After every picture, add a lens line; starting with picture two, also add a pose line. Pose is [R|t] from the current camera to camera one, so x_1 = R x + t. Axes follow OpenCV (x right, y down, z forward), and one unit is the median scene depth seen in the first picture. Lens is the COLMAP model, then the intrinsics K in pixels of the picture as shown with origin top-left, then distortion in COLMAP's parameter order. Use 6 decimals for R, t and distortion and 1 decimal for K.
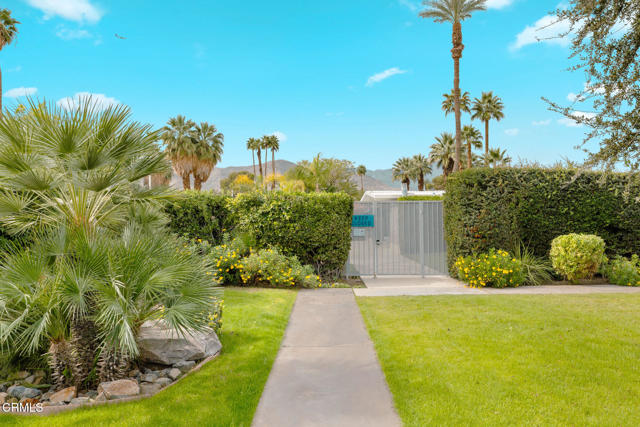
lens RADIAL K [[466.1, 0, 320.0], [0, 466.1, 213.5], [0, 0, 1]] dist [-0.005370, -0.001239]
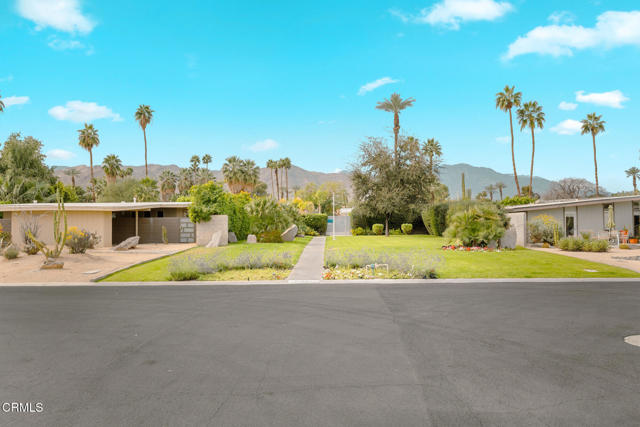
lens RADIAL K [[466.1, 0, 320.0], [0, 466.1, 213.5], [0, 0, 1]] dist [-0.005370, -0.001239]
pose [[0.999963, 0.000903, -0.008518, 0.007741], [-0.000951, 0.999984, -0.005593, -0.005133], [0.008513, 0.005601, 0.999948, -0.580814]]
